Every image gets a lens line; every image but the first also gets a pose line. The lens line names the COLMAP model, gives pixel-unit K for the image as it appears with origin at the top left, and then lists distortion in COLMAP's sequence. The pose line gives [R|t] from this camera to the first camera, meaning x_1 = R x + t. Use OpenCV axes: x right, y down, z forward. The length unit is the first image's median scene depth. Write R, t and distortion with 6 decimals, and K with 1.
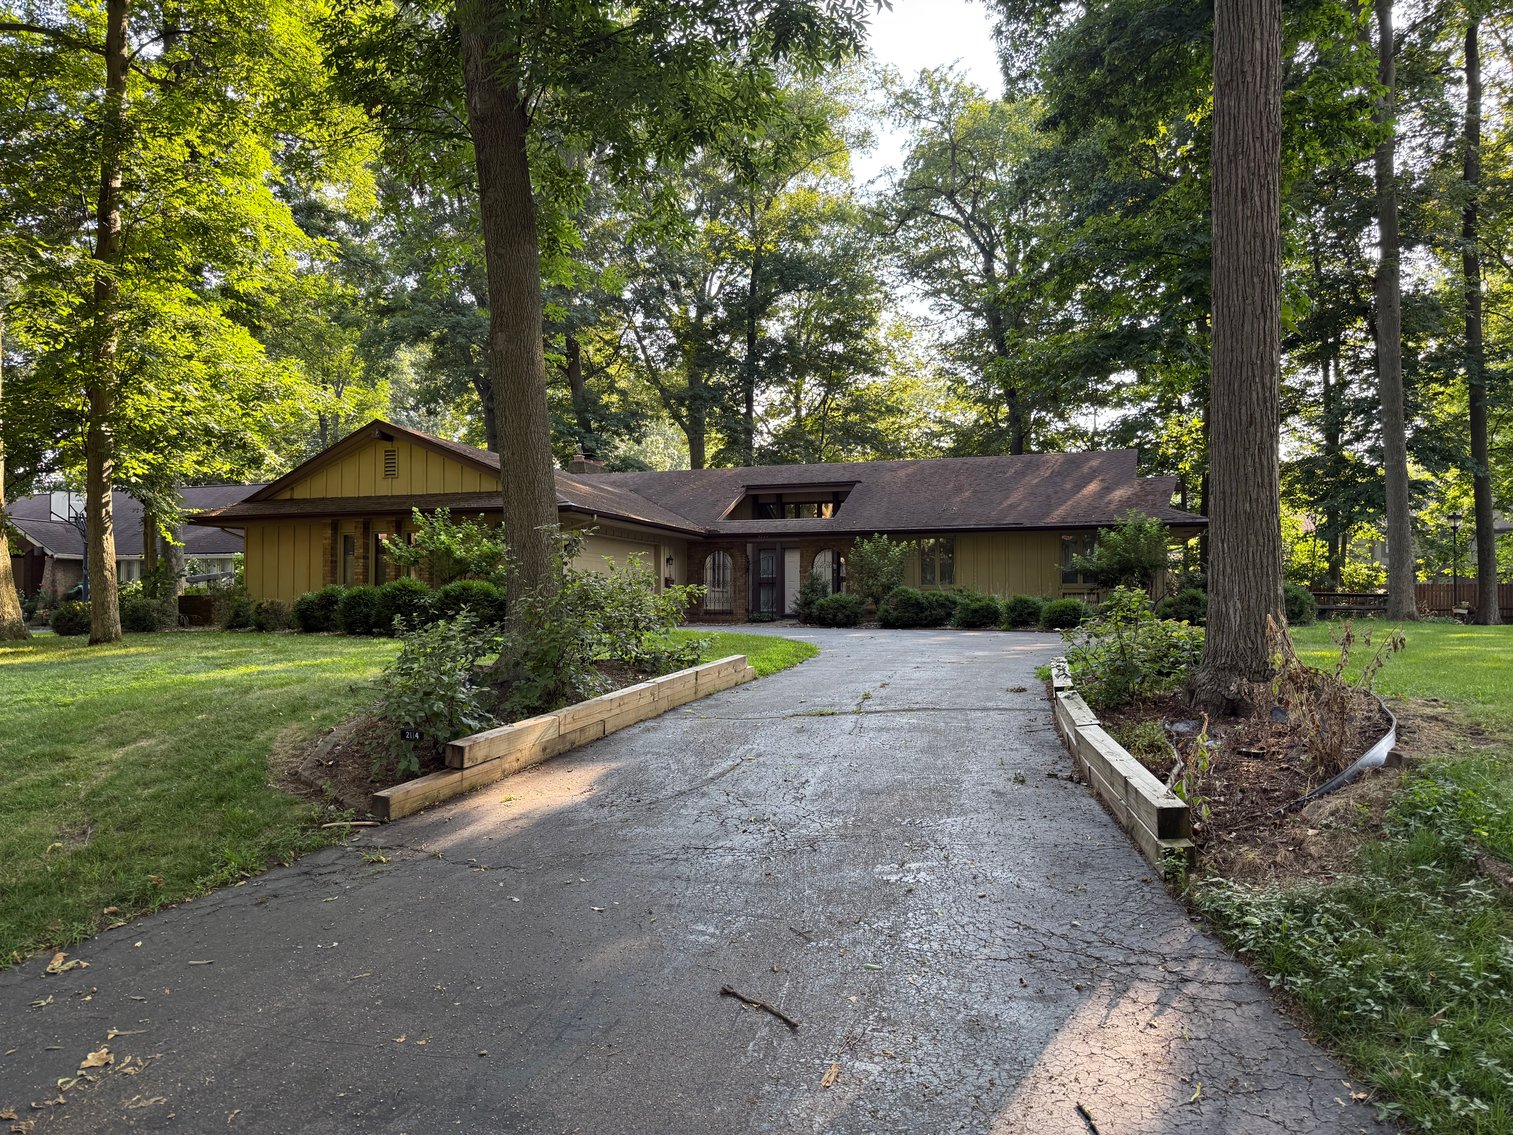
lens RADIAL K [[1041.9, 0, 756.5], [0, 1041.9, 567.5], [0, 0, 1]] dist [0.122286, -0.170439]
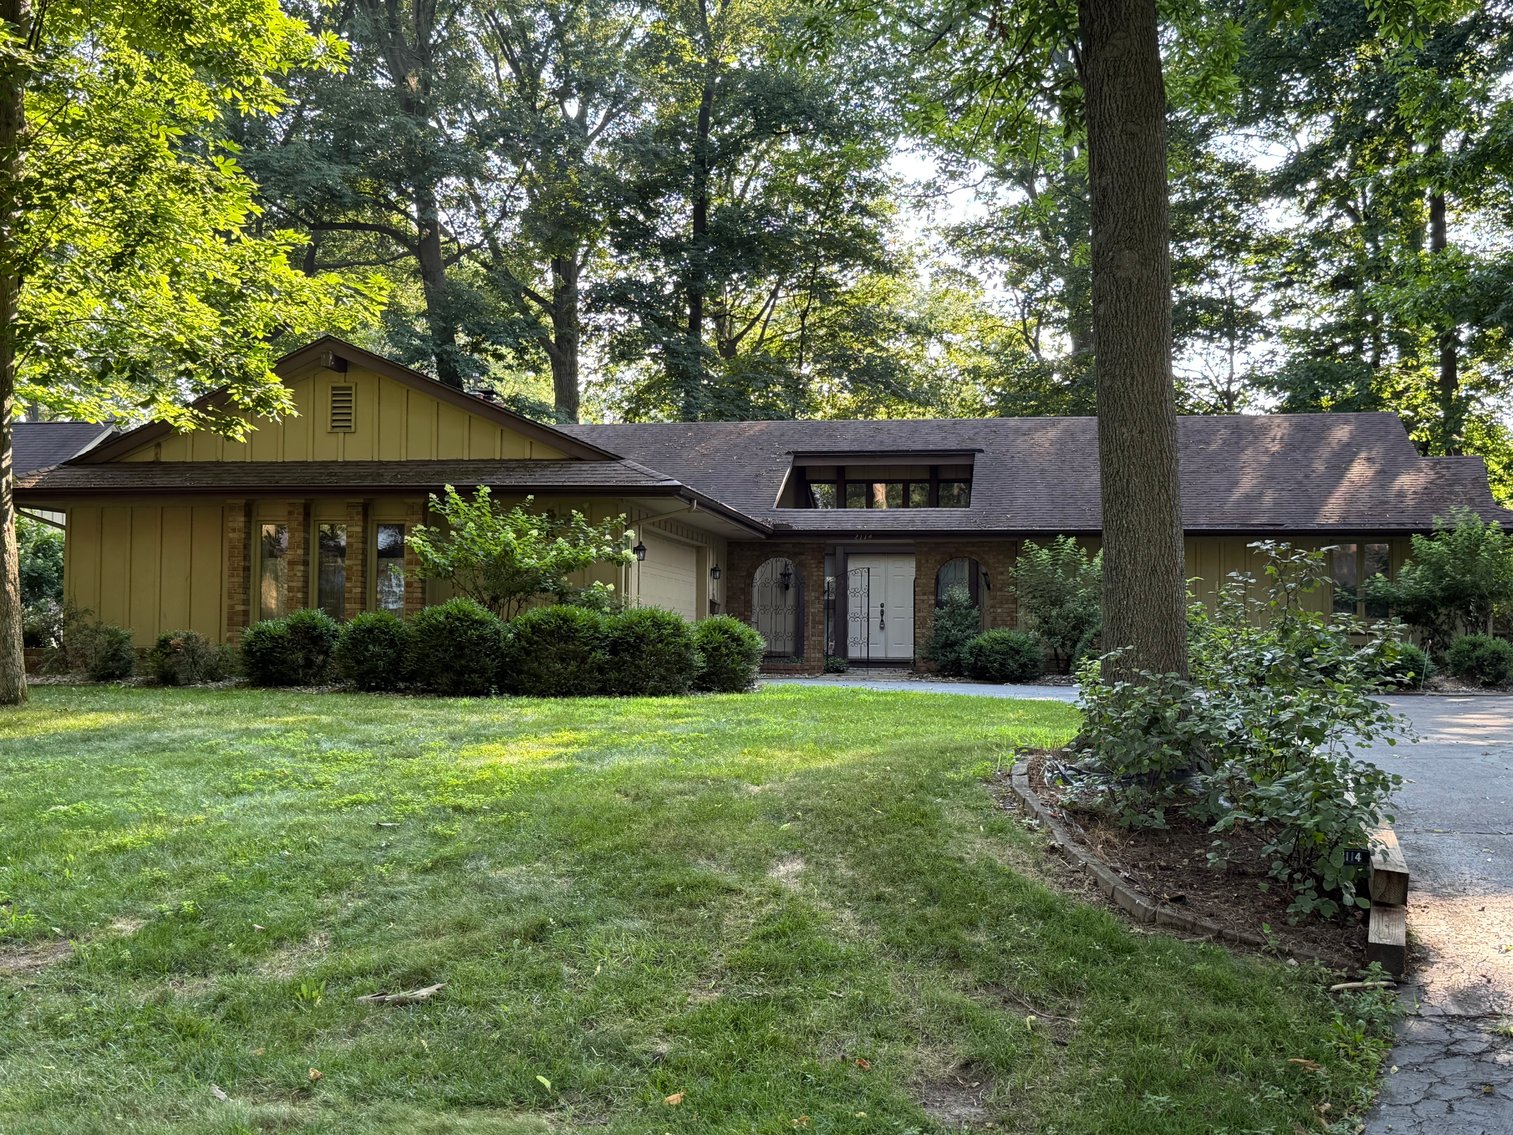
lens RADIAL K [[1719.4, 0, 742.9], [0, 1719.4, 576.7], [0, 0, 1]] dist [0.096638, -0.015610]
pose [[0.990677, 0.015019, 0.135402, -0.113107], [-0.015163, 0.999885, 0.000033, -0.002338], [-0.135386, -0.002086, 0.990791, -0.008118]]
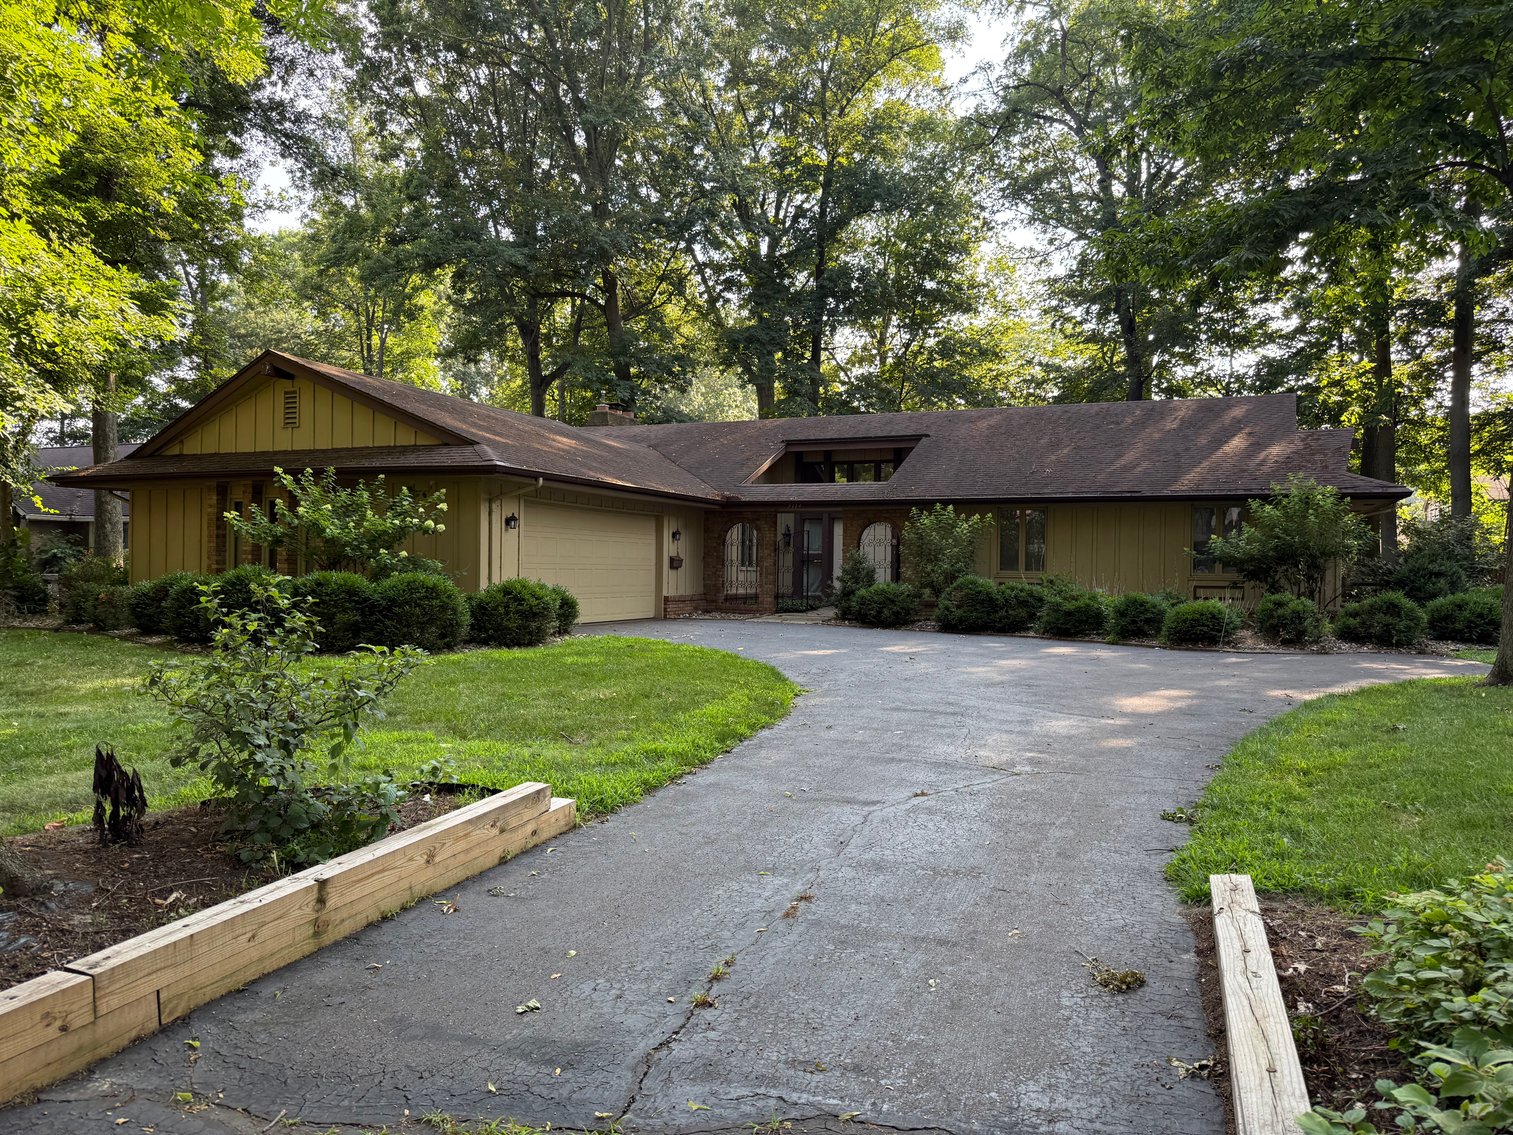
lens RADIAL K [[1057.5, 0, 754.1], [0, 1057.5, 561.5], [0, 0, 1]] dist [0.124006, -0.253407]
pose [[0.995233, 0.013760, -0.096555, 0.029297], [-0.010492, 0.999357, 0.034278, -0.008081], [0.096964, -0.033101, 0.994737, 0.115059]]
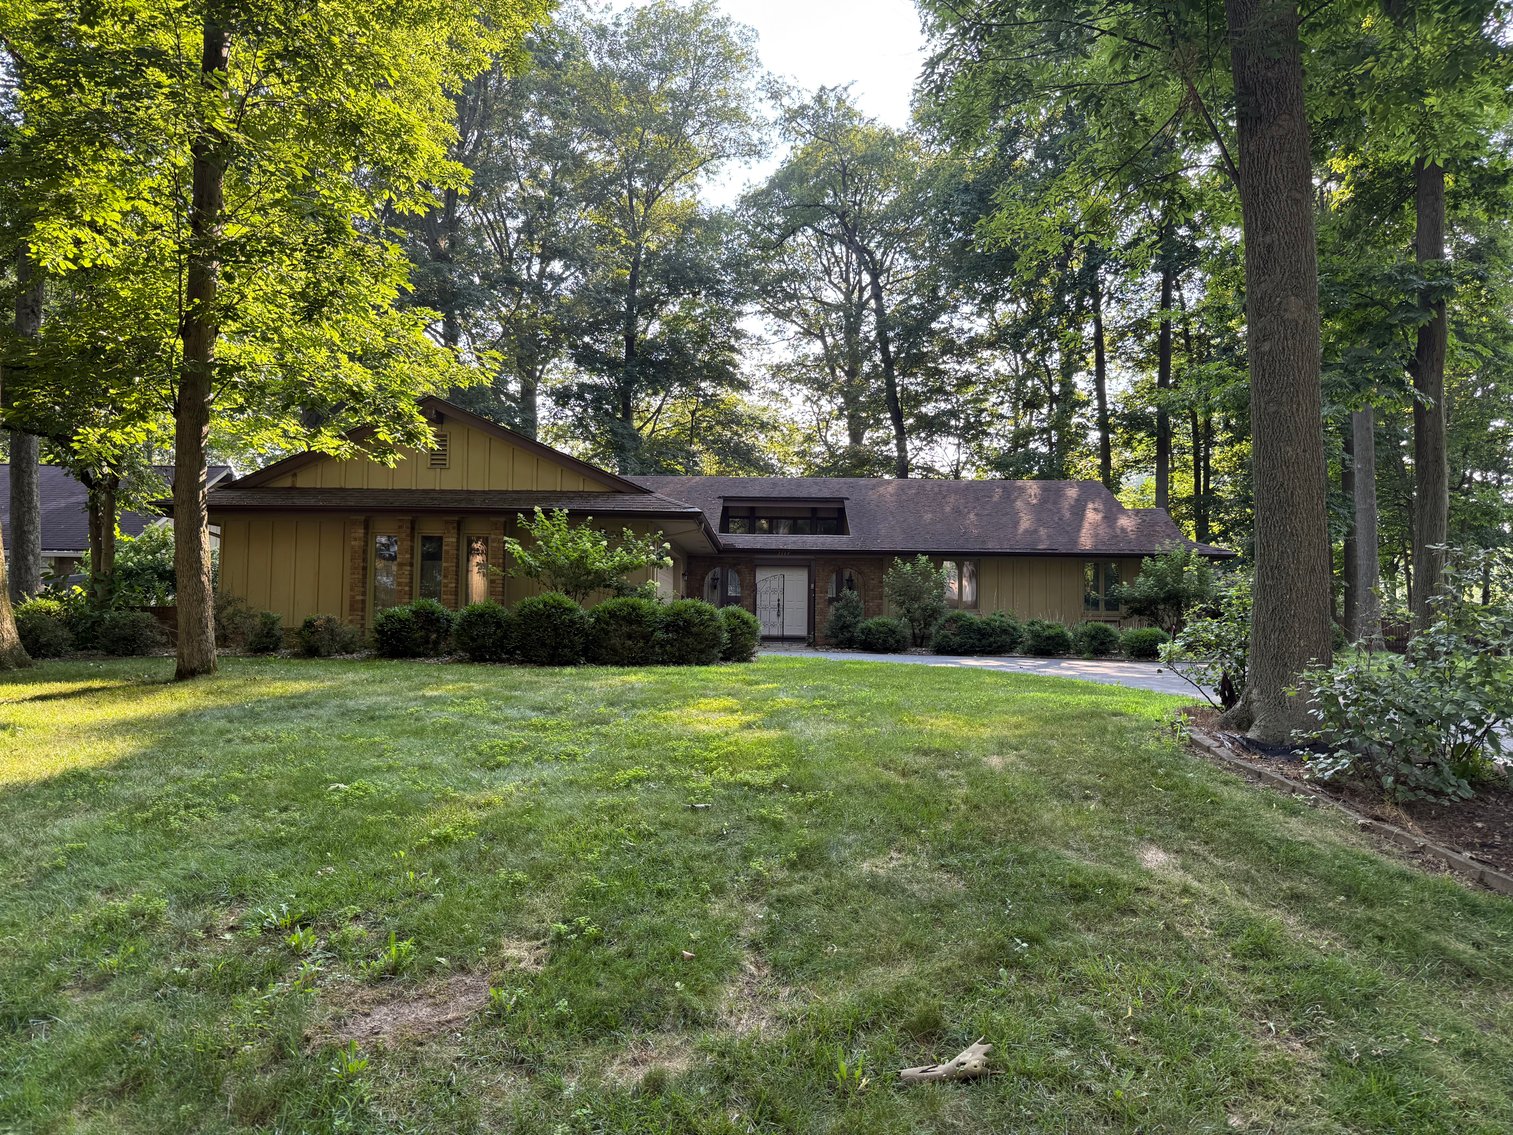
lens RADIAL K [[1041.9, 0, 756.5], [0, 1041.9, 567.5], [0, 0, 1]] dist [0.122286, -0.170439]
pose [[0.959979, 0.029896, 0.278472, -0.151282], [-0.025775, 0.999498, -0.018447, 0.000501], [-0.278884, 0.010531, 0.960267, 0.064799]]
